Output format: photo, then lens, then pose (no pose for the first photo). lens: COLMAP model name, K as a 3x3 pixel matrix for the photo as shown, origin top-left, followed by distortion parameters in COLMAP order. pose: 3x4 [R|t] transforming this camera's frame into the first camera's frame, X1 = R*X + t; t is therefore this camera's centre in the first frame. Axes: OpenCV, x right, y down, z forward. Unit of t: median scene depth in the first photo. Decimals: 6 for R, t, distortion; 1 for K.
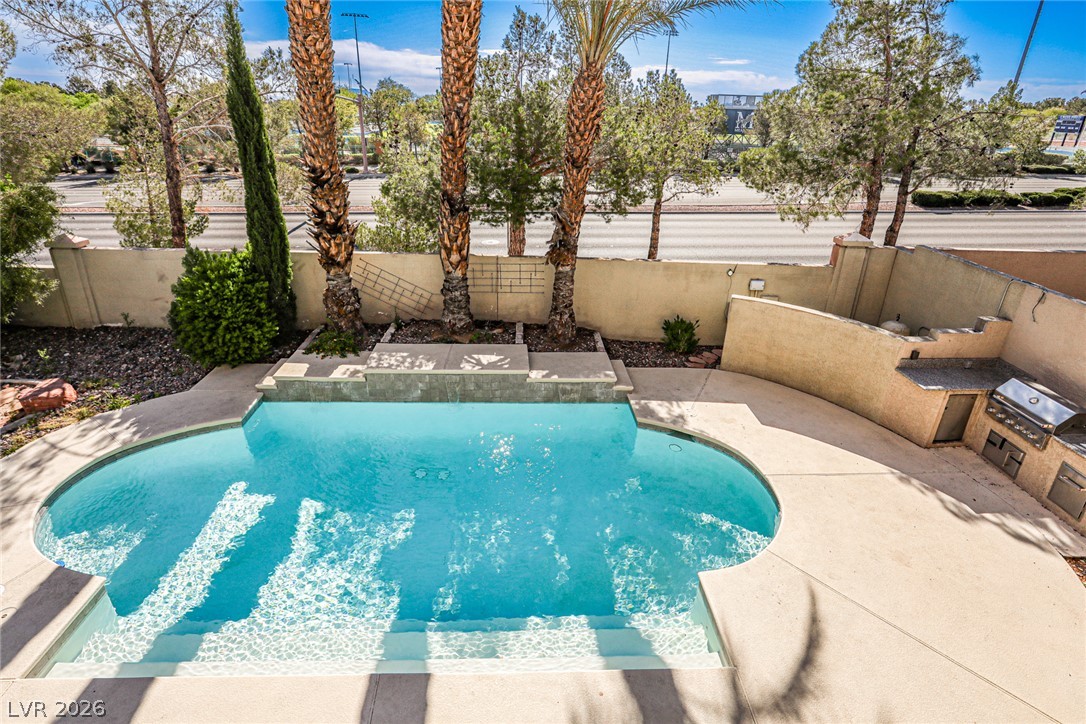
lens RADIAL K [[535.1, 0, 533.7], [0, 535.1, 311.3], [0, 0, 1]] dist [-0.013431, 0.000897]
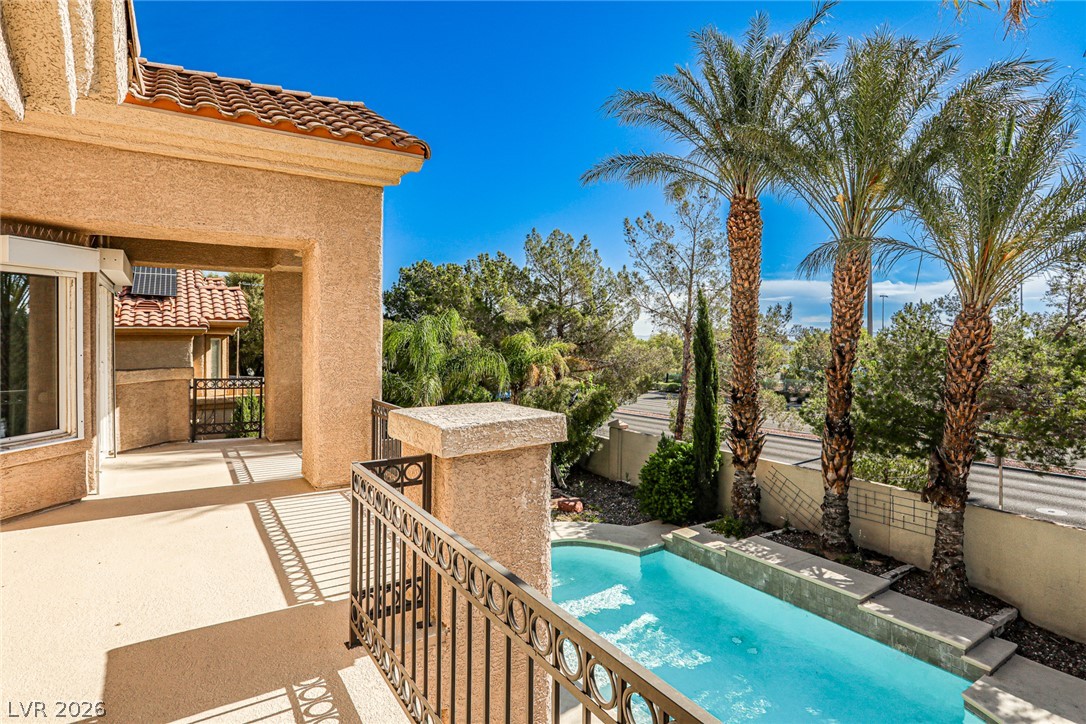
lens RADIAL K [[570.9, 0, 548.3], [0, 570.9, 338.9], [0, 0, 1]] dist [-0.005438, 0.000800]
pose [[0.526469, -0.018444, -0.849994, 0.568043], [-0.298363, 0.932171, -0.205027, 0.053269], [0.796122, 0.361547, 0.485256, -0.131603]]
